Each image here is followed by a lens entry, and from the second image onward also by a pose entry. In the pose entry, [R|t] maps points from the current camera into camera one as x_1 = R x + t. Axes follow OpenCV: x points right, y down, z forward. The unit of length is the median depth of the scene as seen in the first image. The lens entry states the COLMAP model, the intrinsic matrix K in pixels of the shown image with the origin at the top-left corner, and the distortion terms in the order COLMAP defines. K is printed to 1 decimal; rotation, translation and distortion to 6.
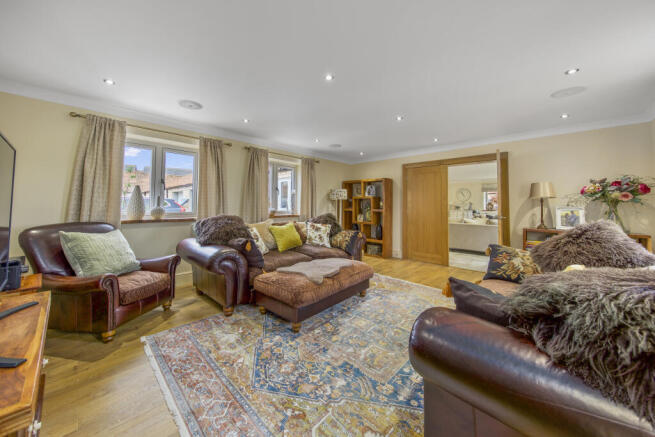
lens RADIAL K [[229.5, 0, 324.5], [0, 229.5, 207.7], [0, 0, 1]] dist [0.000078, 0.000003]
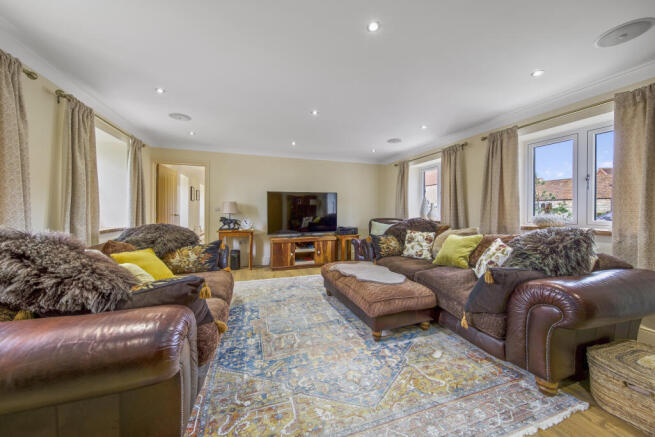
lens RADIAL K [[229.5, 0, 324.5], [0, 229.5, 207.7], [0, 0, 1]] dist [0.000078, 0.000003]
pose [[-0.460492, -0.025393, -0.887300, 1.014667], [-0.015044, 0.999670, -0.020801, 0.020650], [0.887536, 0.003770, -0.460723, 1.411138]]
